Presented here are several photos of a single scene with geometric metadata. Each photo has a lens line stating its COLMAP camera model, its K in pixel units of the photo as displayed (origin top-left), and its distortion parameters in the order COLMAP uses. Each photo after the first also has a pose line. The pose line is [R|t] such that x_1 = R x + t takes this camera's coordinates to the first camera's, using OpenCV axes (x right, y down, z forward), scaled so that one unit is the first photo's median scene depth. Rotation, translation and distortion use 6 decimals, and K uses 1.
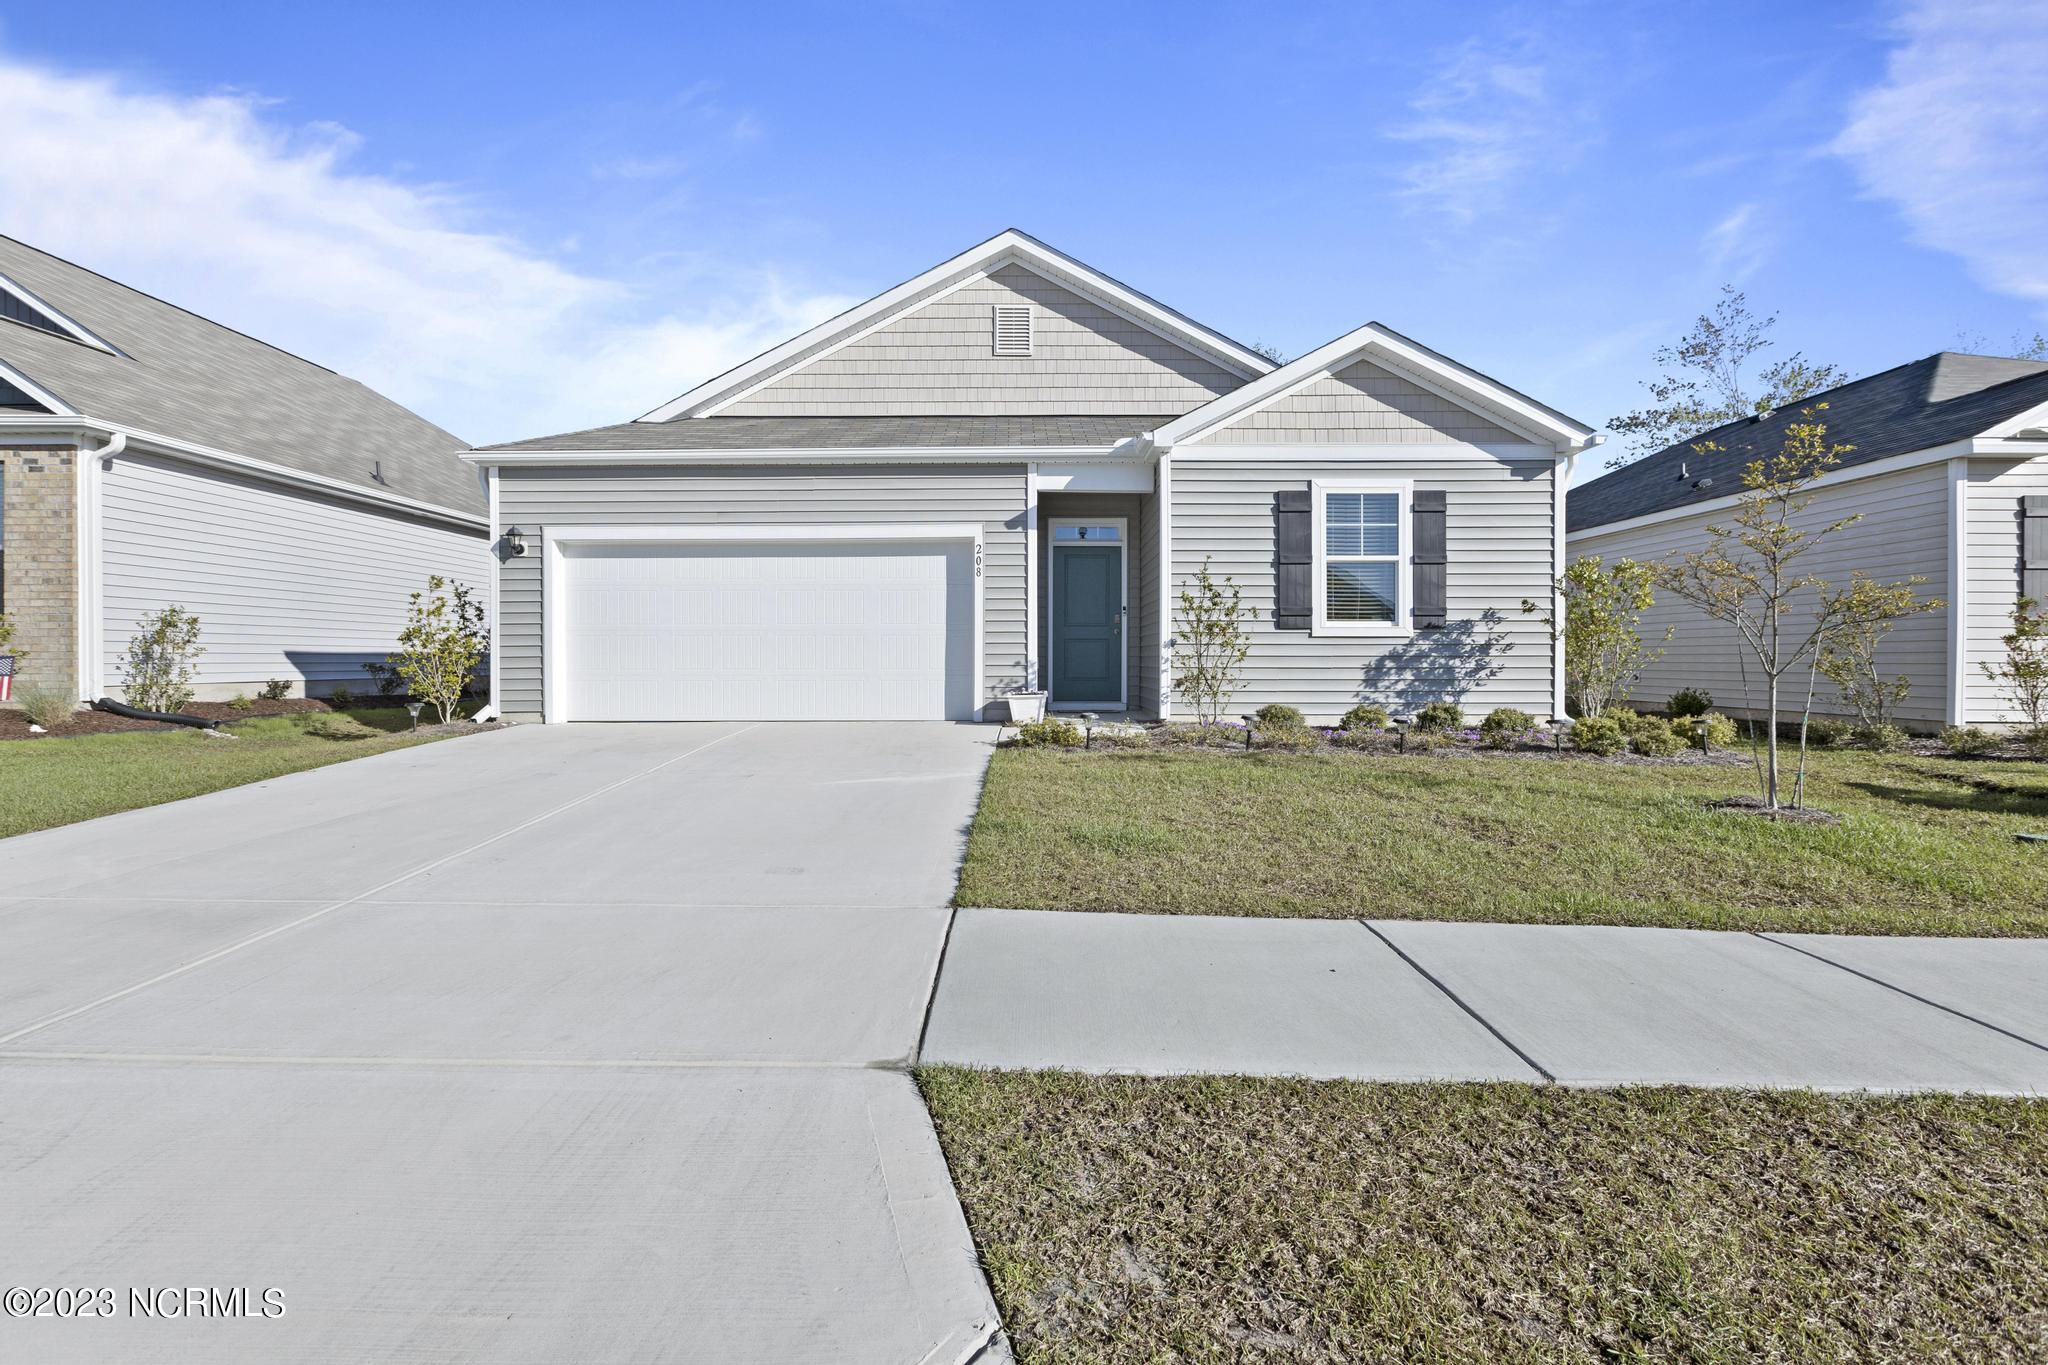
lens RADIAL K [[933.3, 0, 1027.5], [0, 933.3, 650.1], [0, 0, 1]] dist [-0.000852, 0.000062]
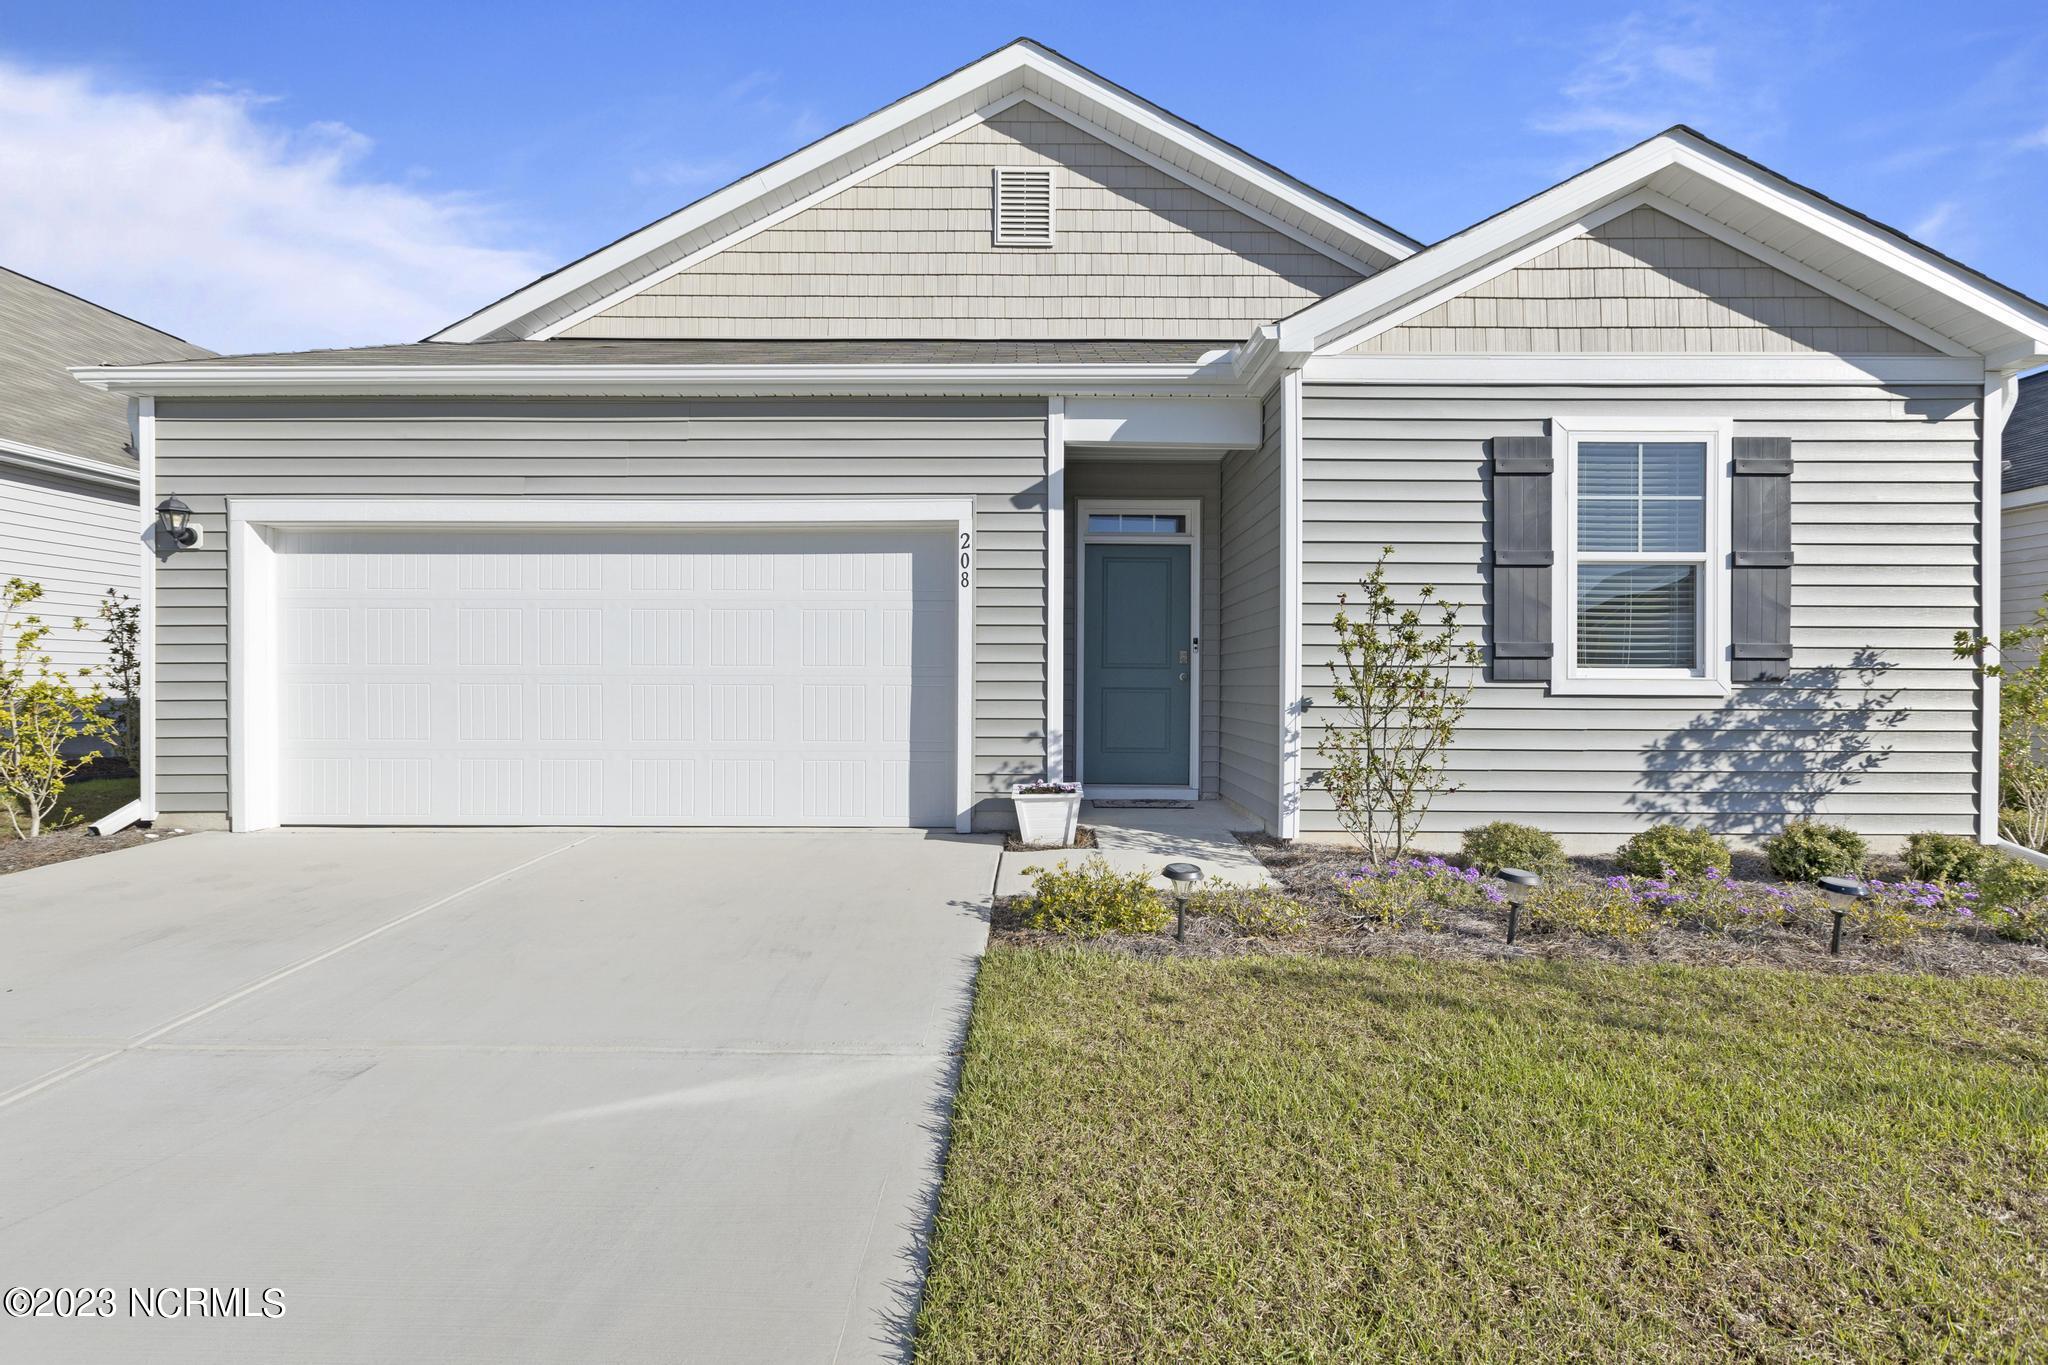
lens RADIAL K [[926.9, 0, 1049.2], [0, 926.9, 691.8], [0, 0, 1]] dist [0.001600, 0.000166]
pose [[0.999855, 0.004204, 0.016479, -0.008859], [-0.004503, 0.999826, 0.018120, -0.025077], [-0.016400, -0.018191, 0.999700, 0.437725]]
